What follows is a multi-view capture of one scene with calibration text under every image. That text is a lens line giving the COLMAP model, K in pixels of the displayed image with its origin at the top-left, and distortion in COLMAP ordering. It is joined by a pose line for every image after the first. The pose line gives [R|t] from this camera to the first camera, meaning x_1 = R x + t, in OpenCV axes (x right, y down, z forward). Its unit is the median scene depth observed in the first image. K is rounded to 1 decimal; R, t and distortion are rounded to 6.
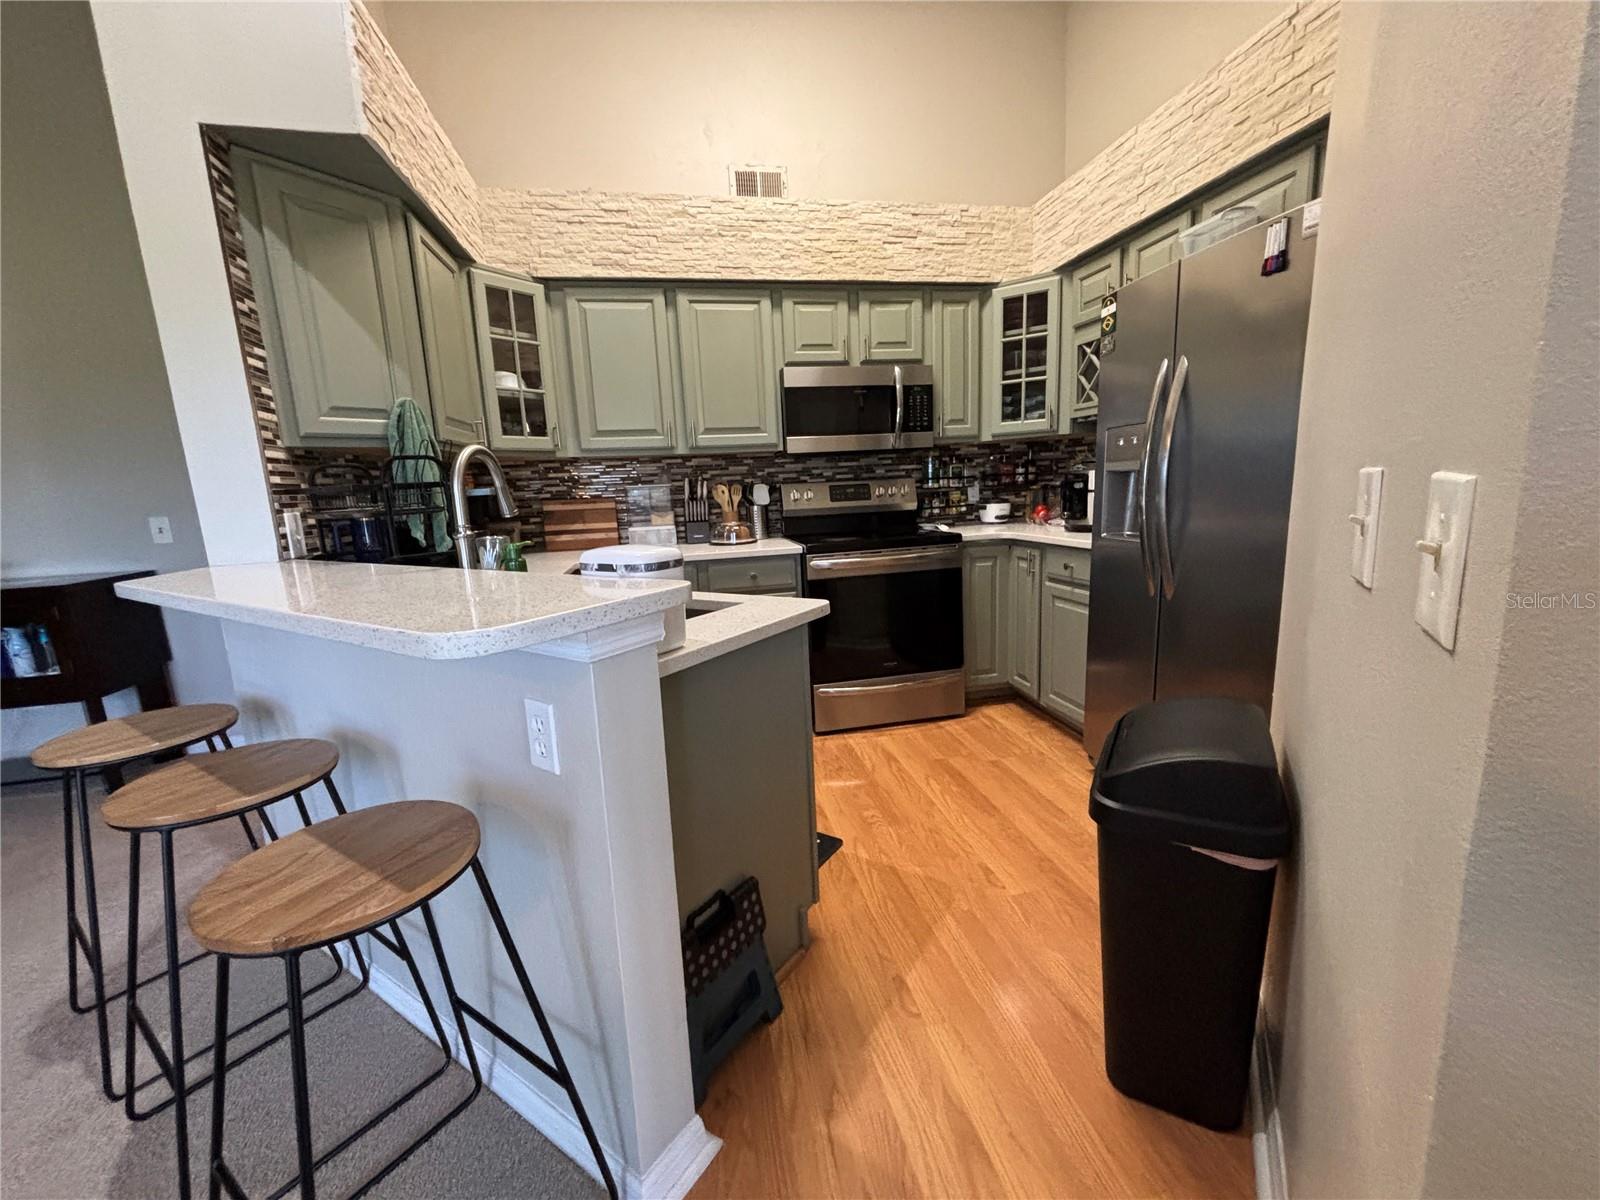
lens RADIAL K [[649.6, 0, 802.6], [0, 649.6, 598.2], [0, 0, 1]] dist [0.001318, 0.000074]
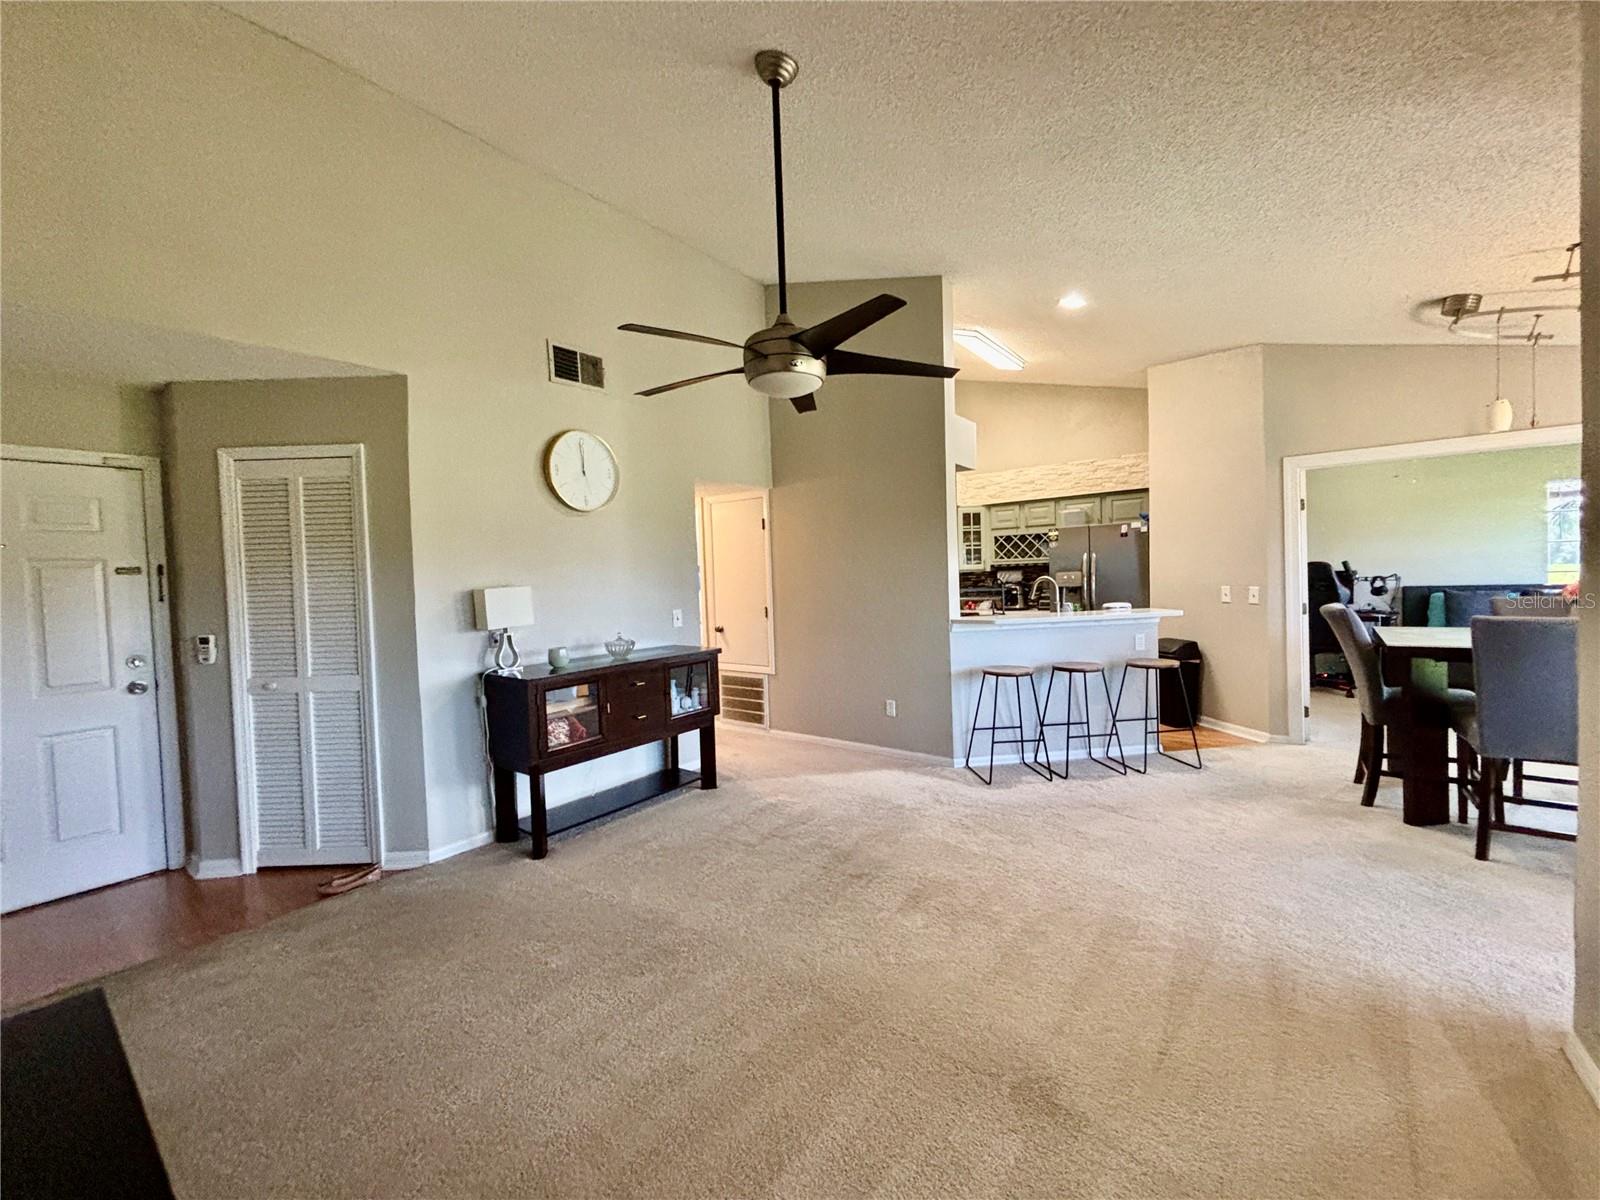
lens RADIAL K [[640.8, 0, 792.9], [0, 640.8, 598.9], [0, 0, 1]] dist [0.000801, -0.000039]
pose [[0.770431, 0.000462, 0.637523, -1.668170], [0.107081, 0.985699, -0.130118, 0.074087], [-0.628466, 0.168514, 0.759364, -0.304786]]
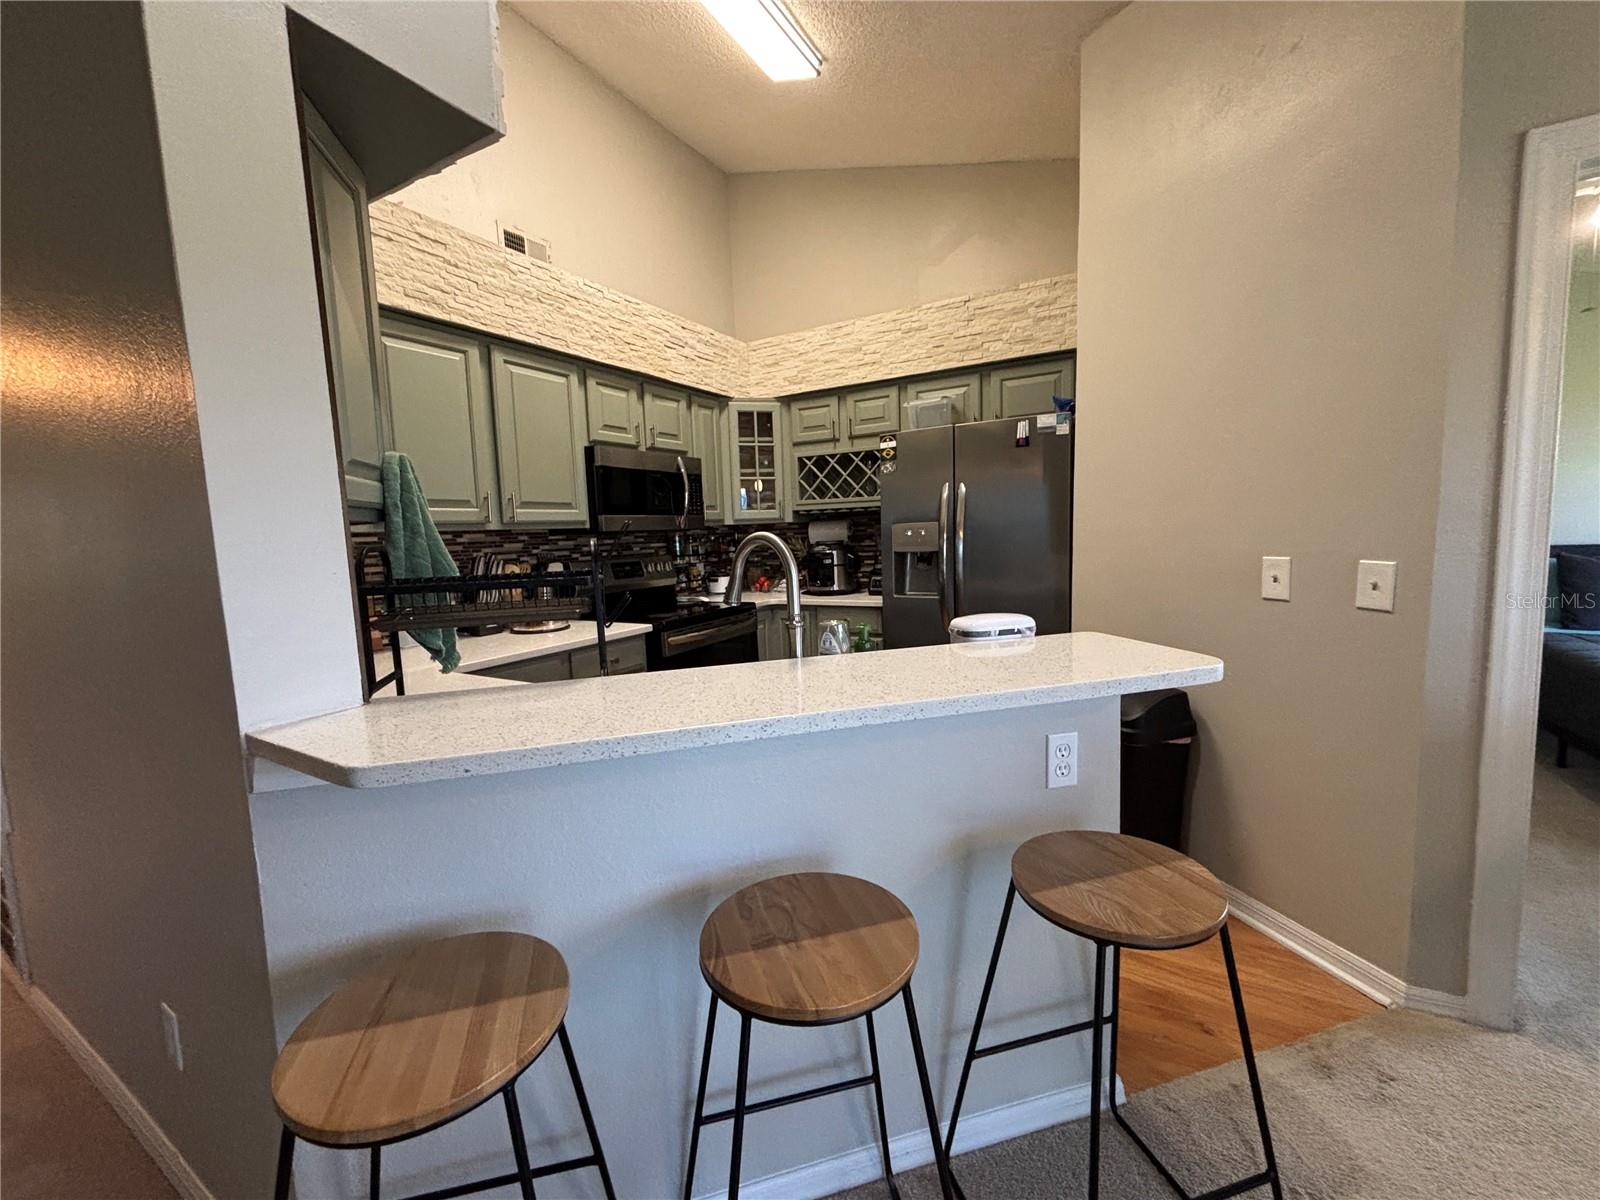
lens RADIAL K [[650.6, 0, 795.5], [0, 650.6, 597.4], [0, 0, 1]] dist [0.028509, -0.013793]
pose [[0.675360, -0.052316, 0.735631, -0.562483], [0.130666, 0.990188, -0.049540, -0.040287], [-0.725821, 0.129579, 0.675569, 0.144590]]
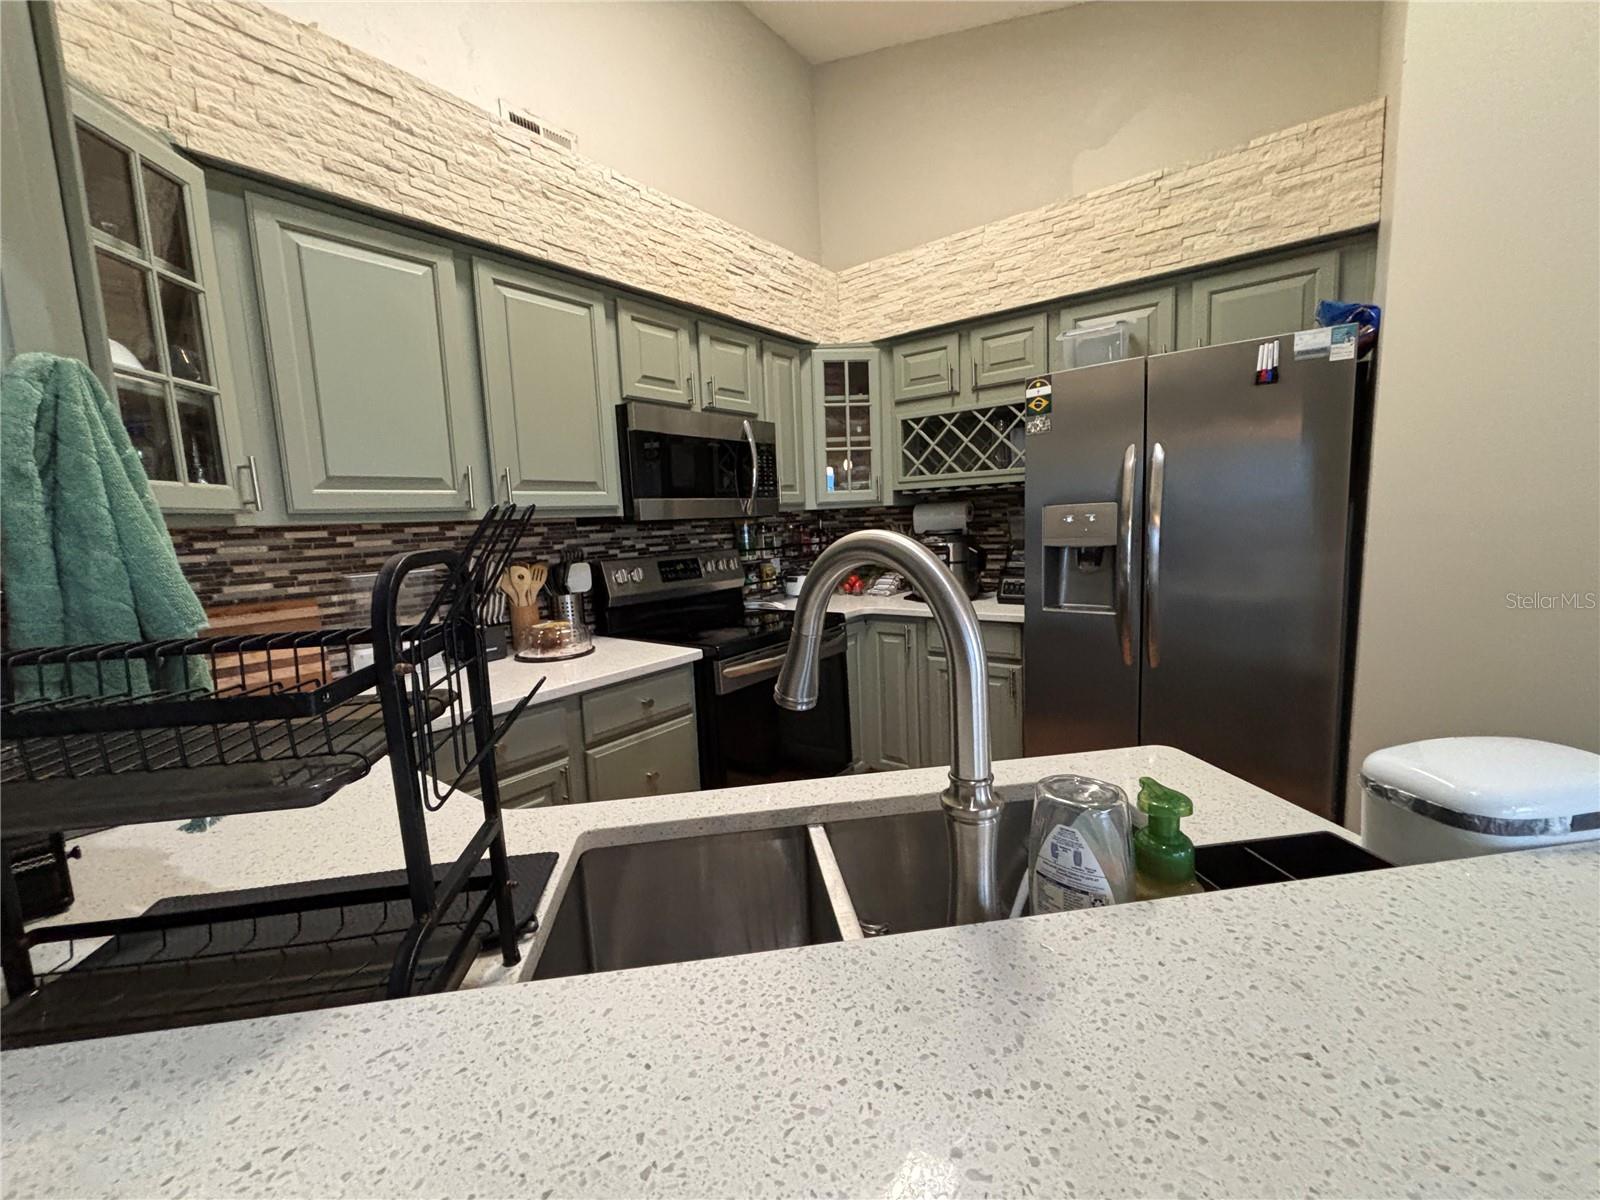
lens RADIAL K [[649.0, 0, 800.0], [0, 649.0, 600.0], [0, 0, 1]] dist [0.000755, 0.003514]
pose [[0.763051, -0.067122, 0.642843, -0.360660], [0.118208, 0.992310, -0.036701, -0.090825], [-0.635436, 0.103994, 0.765118, 0.353765]]
